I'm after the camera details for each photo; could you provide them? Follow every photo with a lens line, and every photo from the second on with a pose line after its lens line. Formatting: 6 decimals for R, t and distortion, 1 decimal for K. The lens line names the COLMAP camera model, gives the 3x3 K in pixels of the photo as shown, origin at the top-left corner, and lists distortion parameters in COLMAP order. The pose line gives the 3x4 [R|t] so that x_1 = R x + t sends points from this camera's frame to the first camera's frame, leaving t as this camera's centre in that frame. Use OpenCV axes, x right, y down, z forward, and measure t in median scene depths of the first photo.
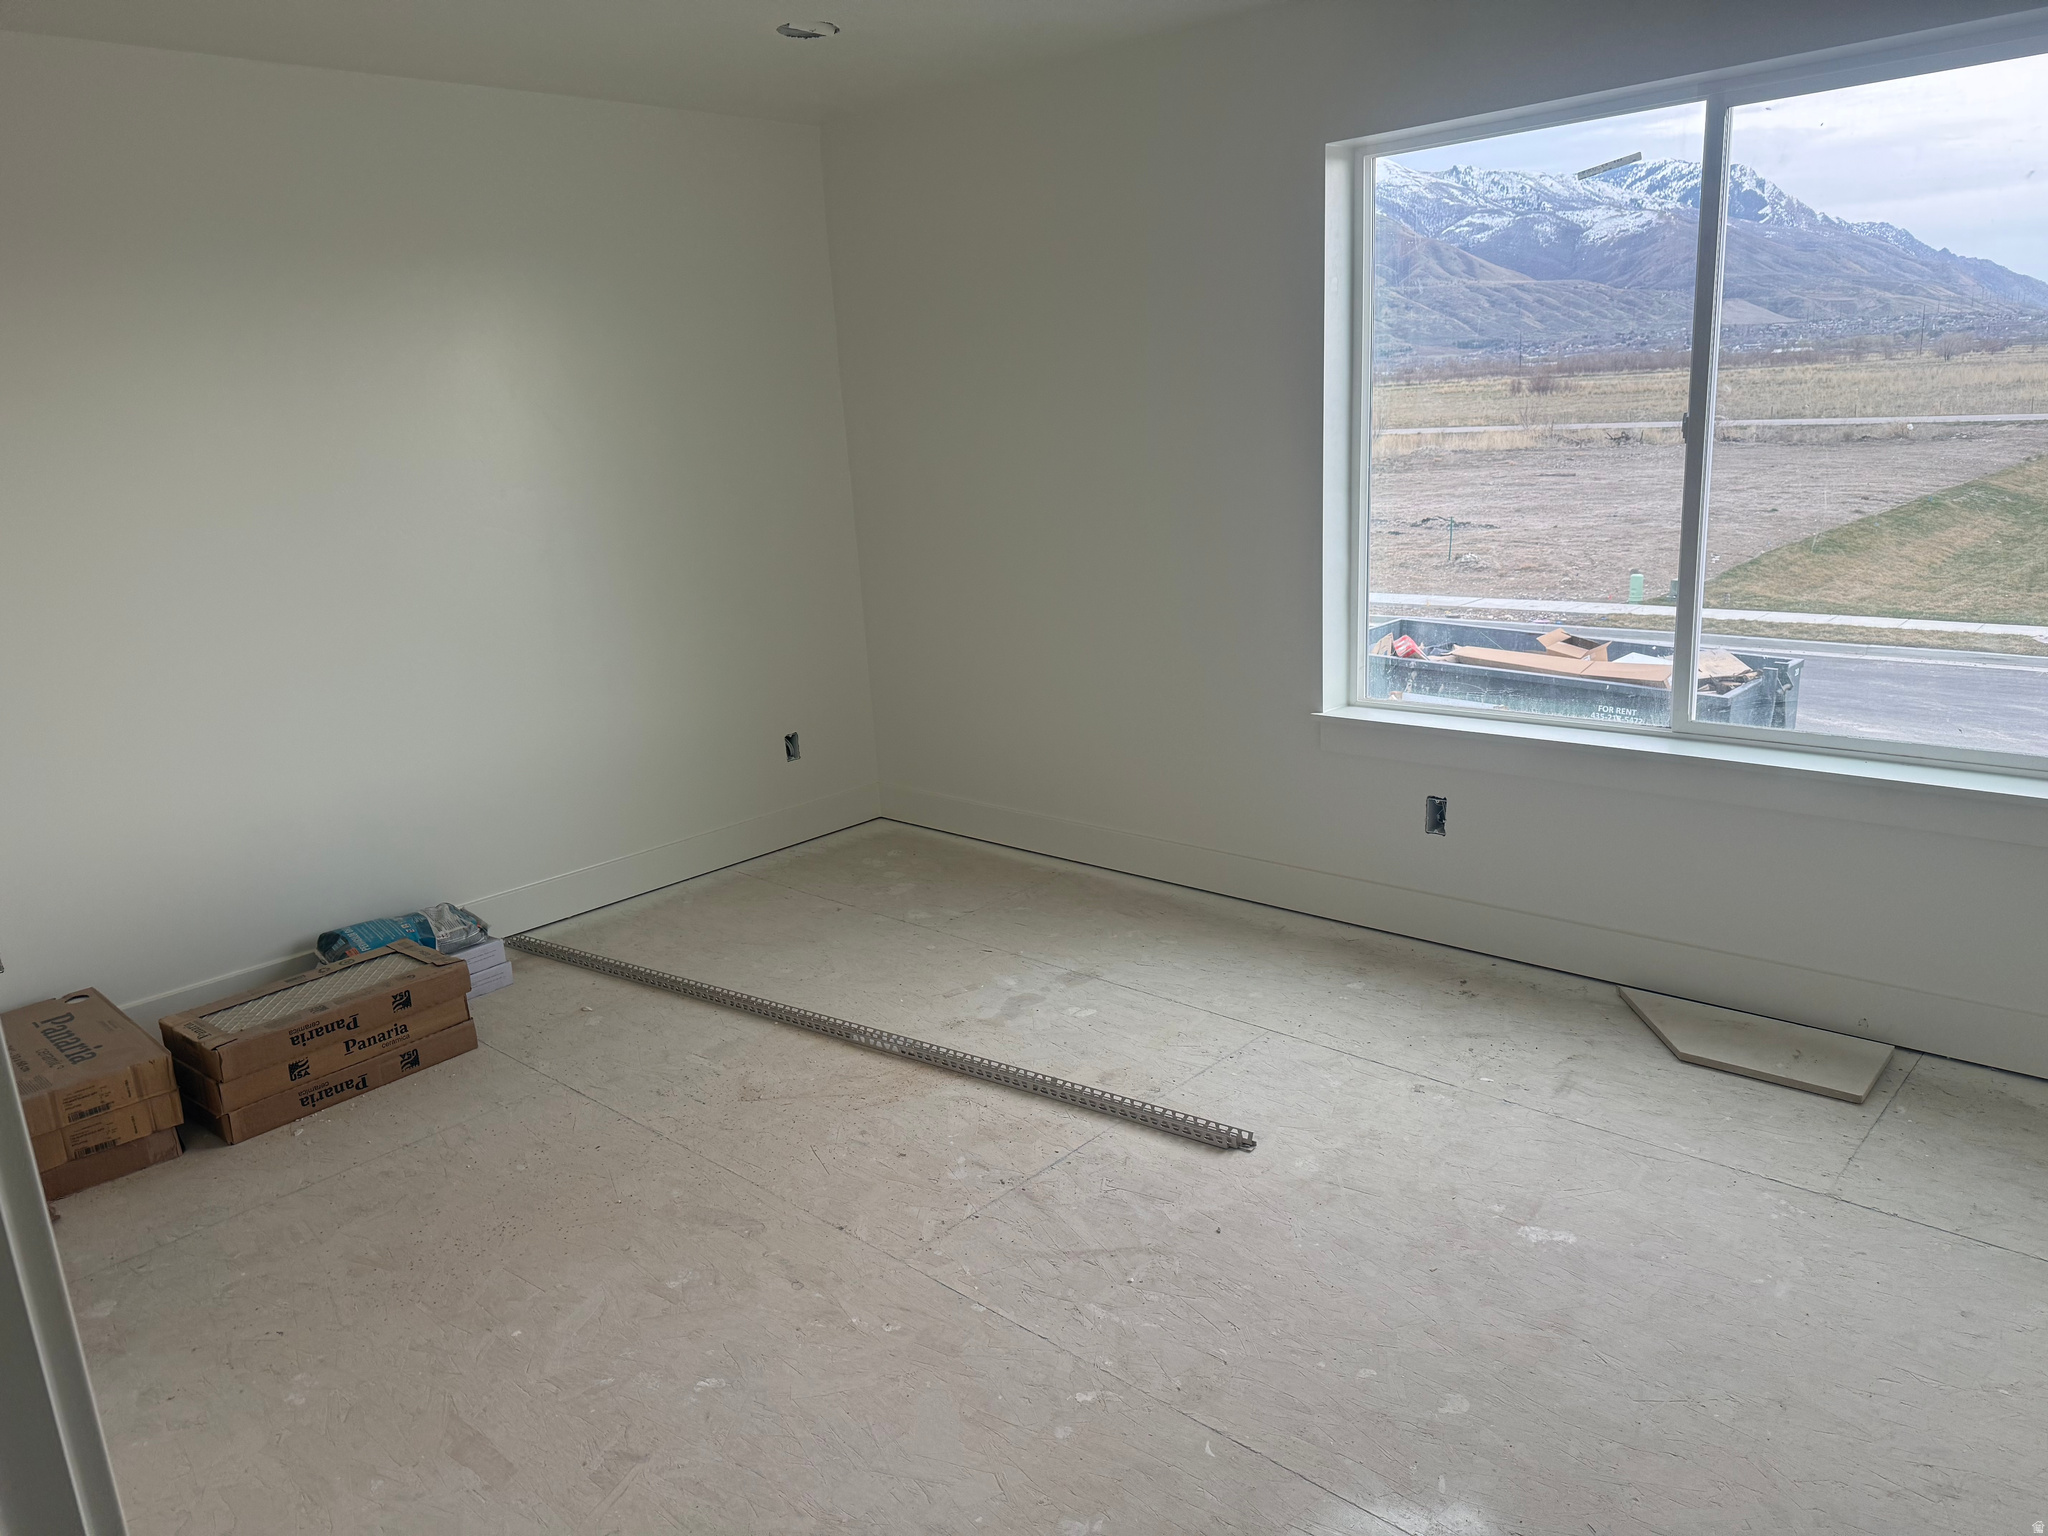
lens RADIAL K [[1428.4, 0, 1017.8], [0, 1428.4, 769.2], [0, 0, 1]] dist [0.160201, -0.248016]
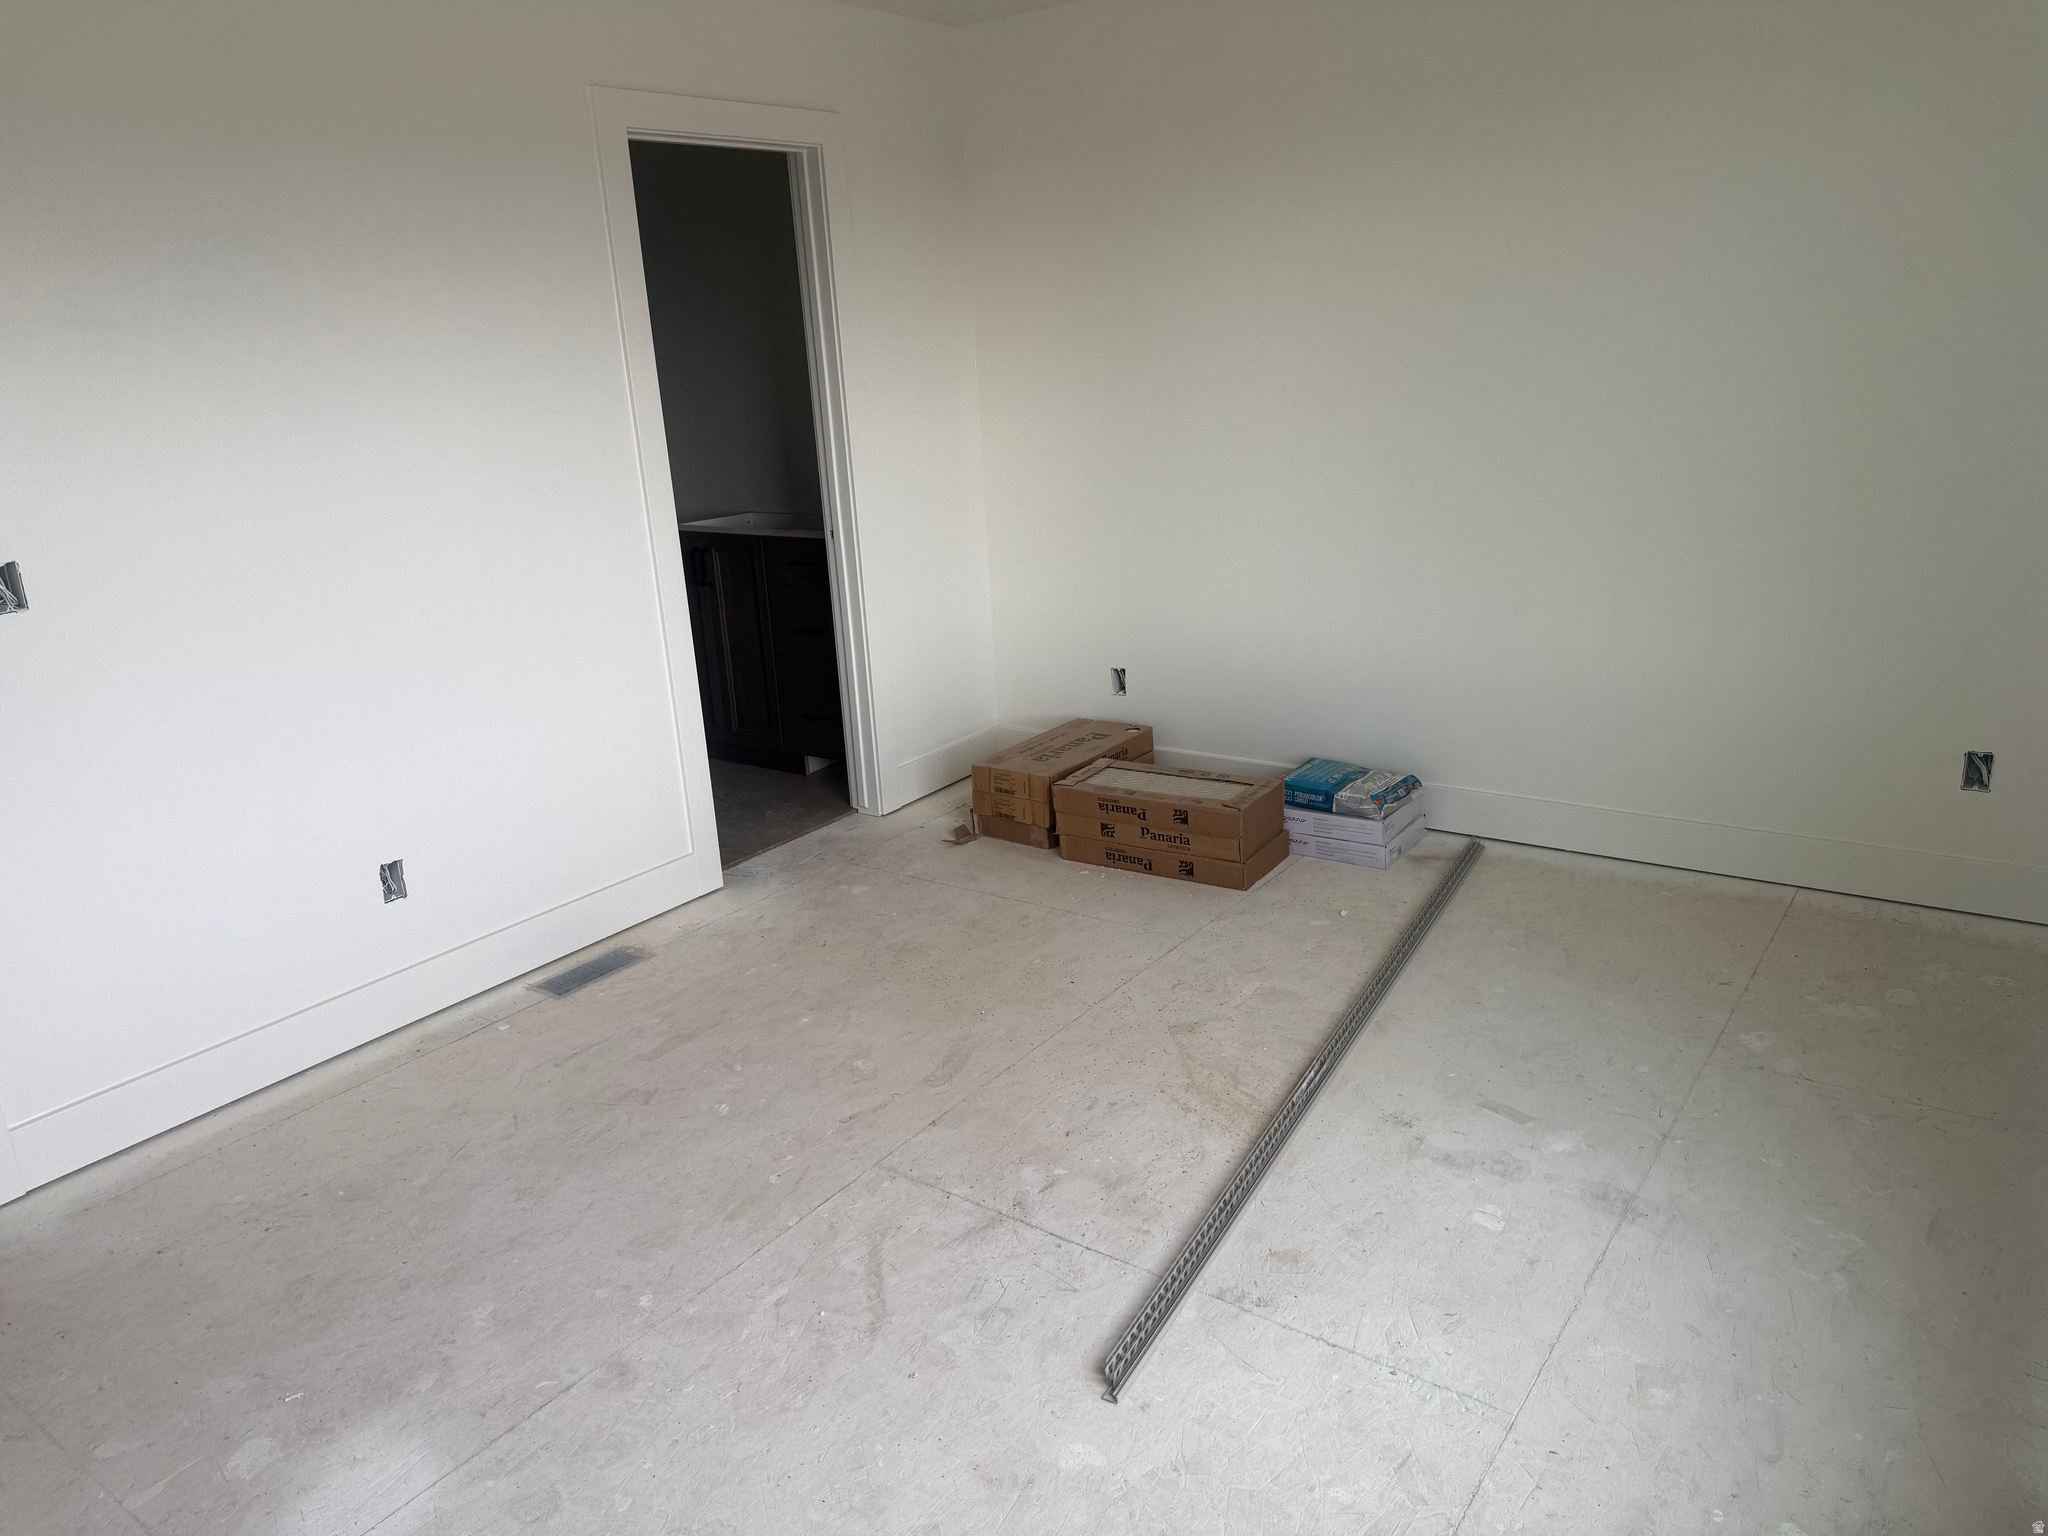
lens RADIAL K [[1428.4, 0, 1017.8], [0, 1428.4, 769.2], [0, 0, 1]] dist [0.160201, -0.248016]
pose [[0.122577, 0.337503, -0.933309, 0.615652], [-0.194077, 0.930397, 0.310960, -0.206710], [0.973298, 0.143017, 0.179547, 0.664492]]
